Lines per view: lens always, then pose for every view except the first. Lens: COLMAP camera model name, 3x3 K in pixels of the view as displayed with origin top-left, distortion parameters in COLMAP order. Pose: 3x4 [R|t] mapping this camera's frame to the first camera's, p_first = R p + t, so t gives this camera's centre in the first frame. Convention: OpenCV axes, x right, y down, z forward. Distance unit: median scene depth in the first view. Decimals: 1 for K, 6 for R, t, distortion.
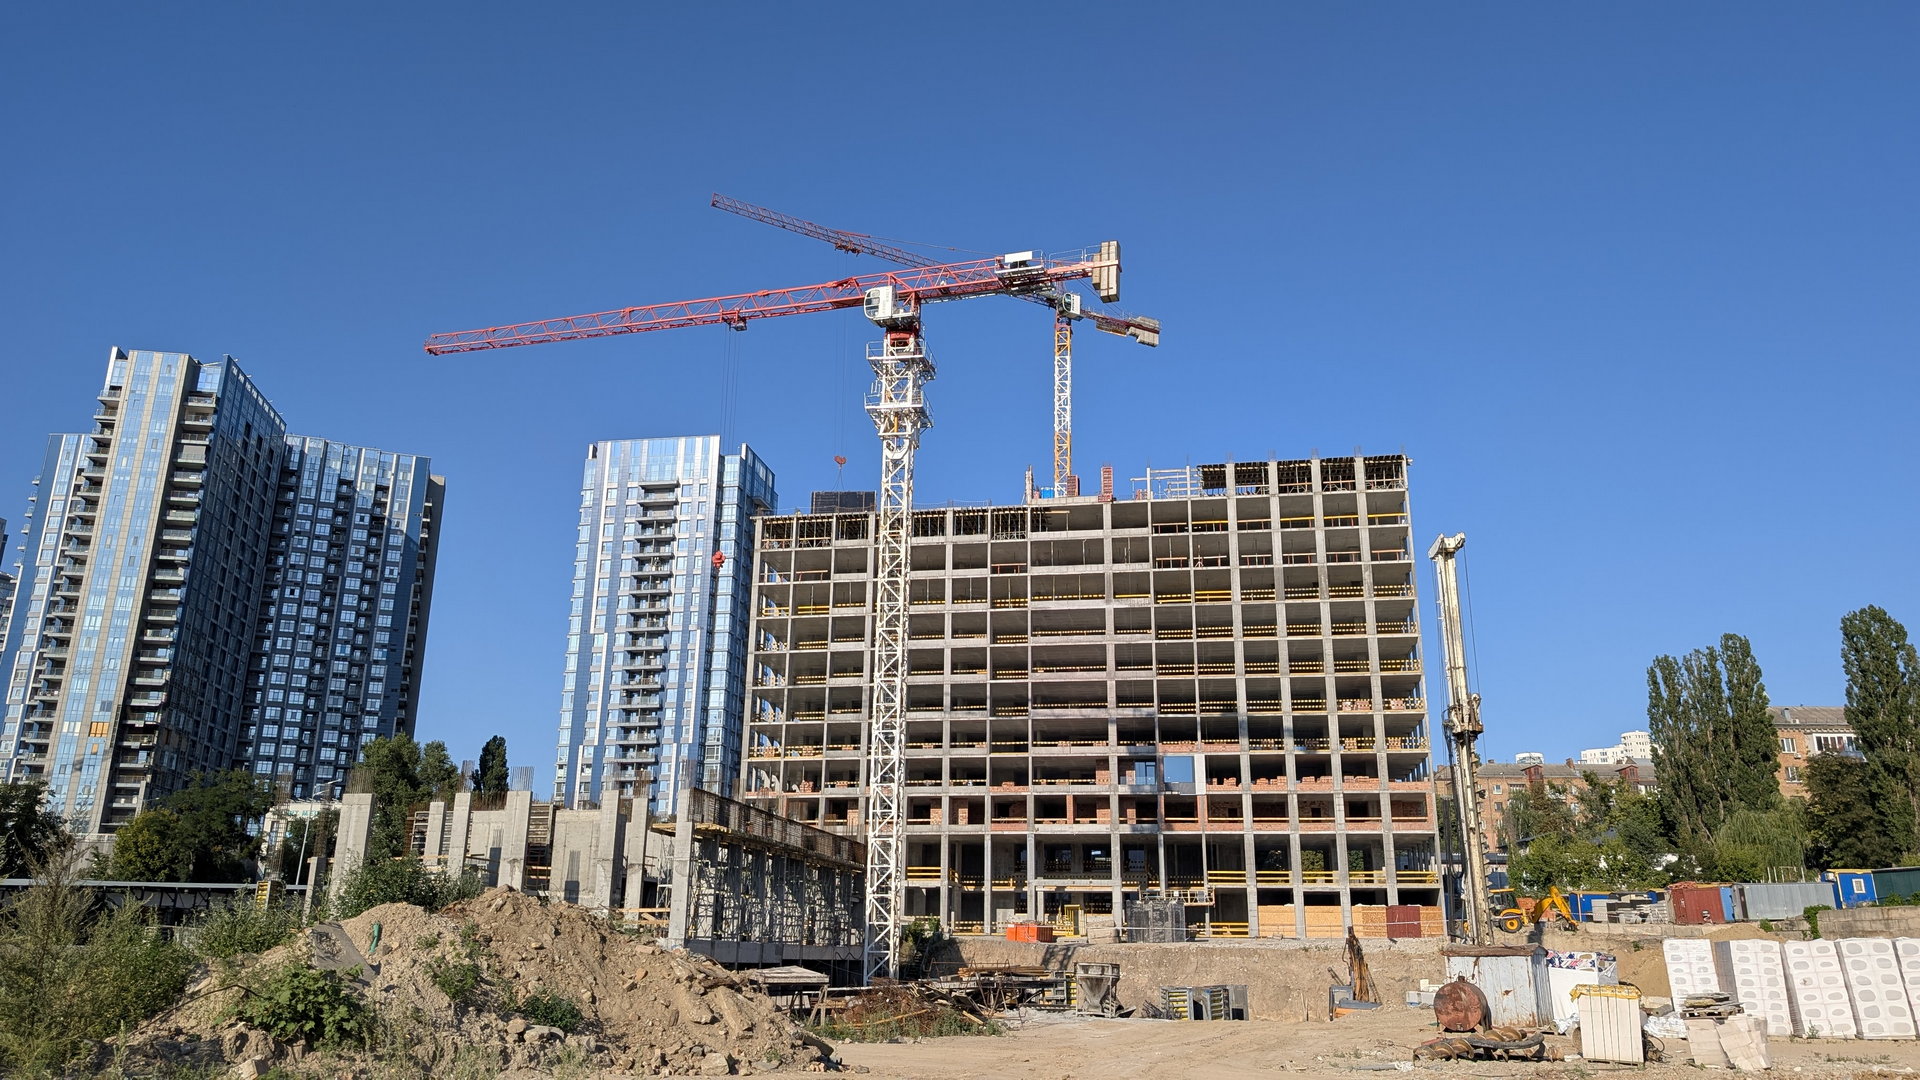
lens RADIAL K [[1350.3, 0, 933.9], [0, 1350.3, 535.7], [0, 0, 1]] dist [0.147372, -0.482327]
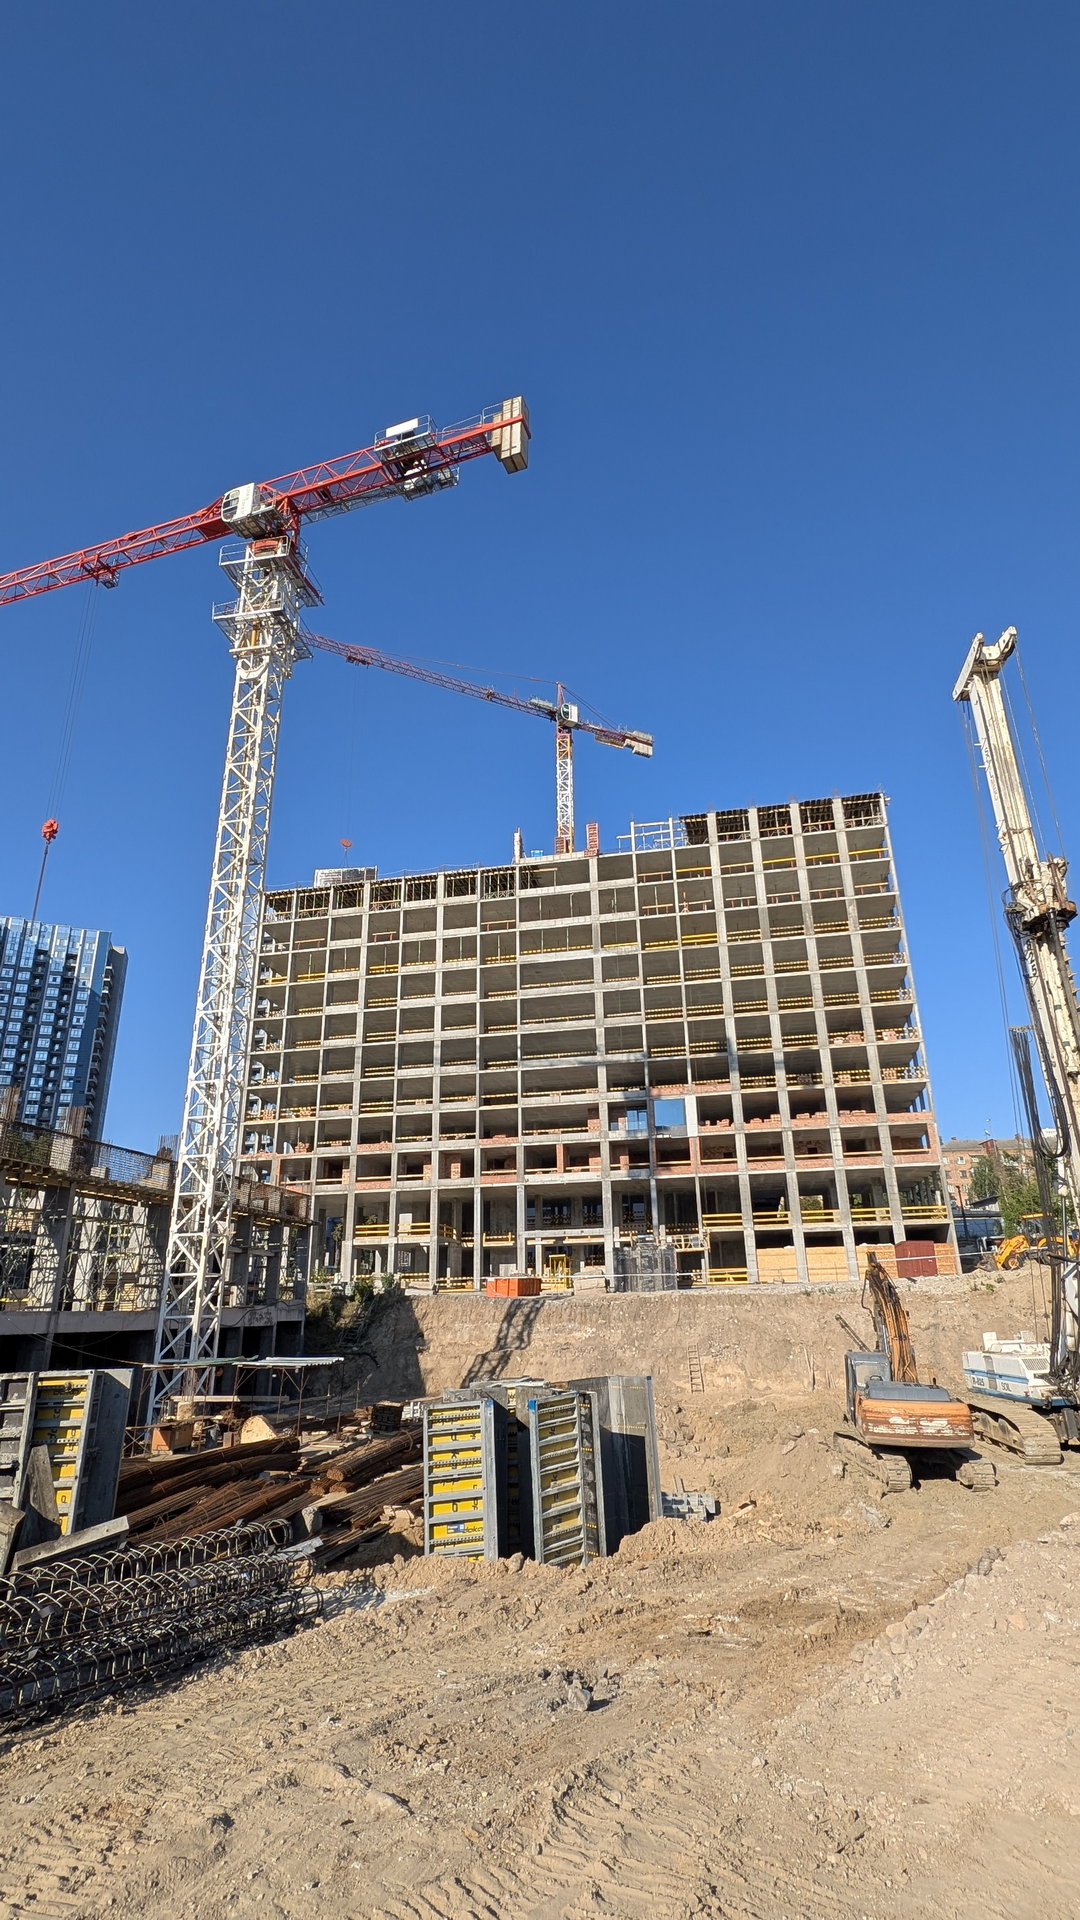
lens RADIAL K [[920.6, 0, 532.7], [0, 920.6, 973.8], [0, 0, 1]] dist [-0.004342, 0.021515]
pose [[0.999141, -0.039209, -0.013443, 0.091989], [0.038455, 0.997887, -0.052381, 0.100768], [0.015468, 0.051819, 0.998537, 0.326998]]
